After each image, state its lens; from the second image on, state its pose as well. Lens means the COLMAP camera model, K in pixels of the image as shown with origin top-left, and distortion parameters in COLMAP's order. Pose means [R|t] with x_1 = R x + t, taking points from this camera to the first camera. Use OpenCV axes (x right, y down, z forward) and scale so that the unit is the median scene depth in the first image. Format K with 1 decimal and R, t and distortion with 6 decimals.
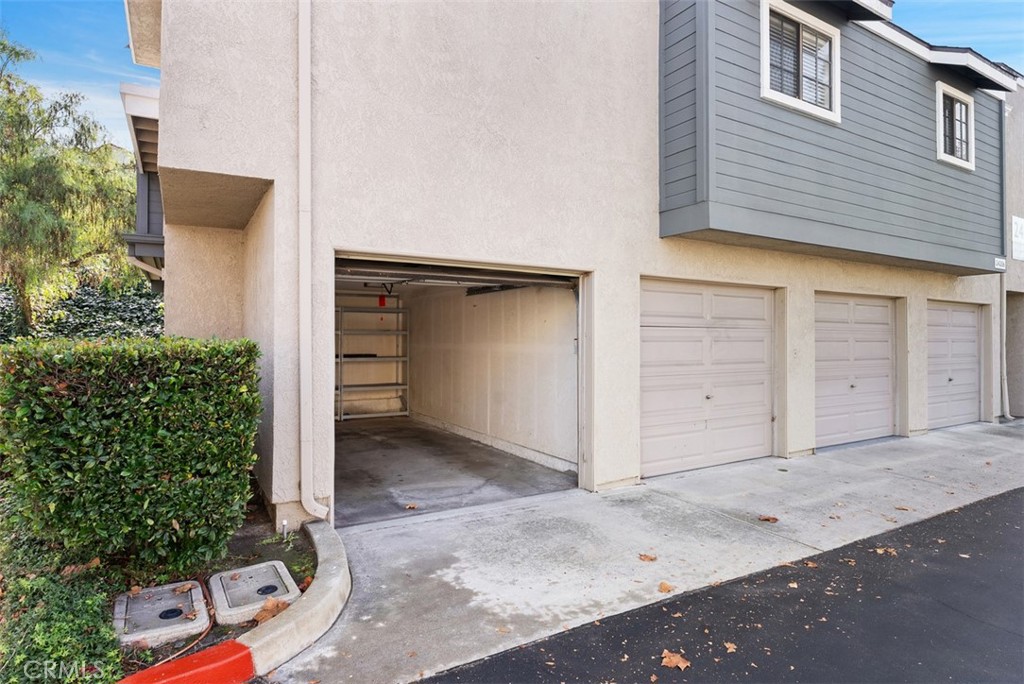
lens RADIAL K [[559.2, 0, 513.3], [0, 559.2, 339.3], [0, 0, 1]] dist [0.000026, -0.000009]
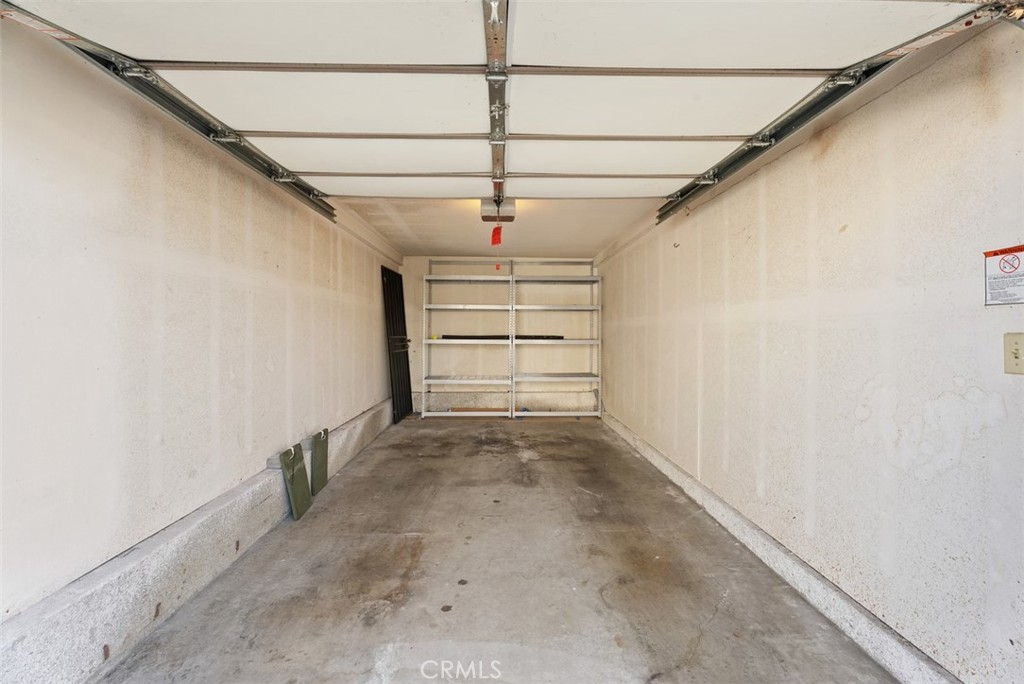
lens RADIAL K [[456.9, 0, 514.8], [0, 456.9, 333.1], [0, 0, 1]] dist [0.001656, -0.000149]
pose [[0.874593, -0.001141, -0.484856, 0.009420], [0.000694, 0.999999, -0.001103, 0.023233], [0.484857, 0.000628, 0.874593, 0.398210]]
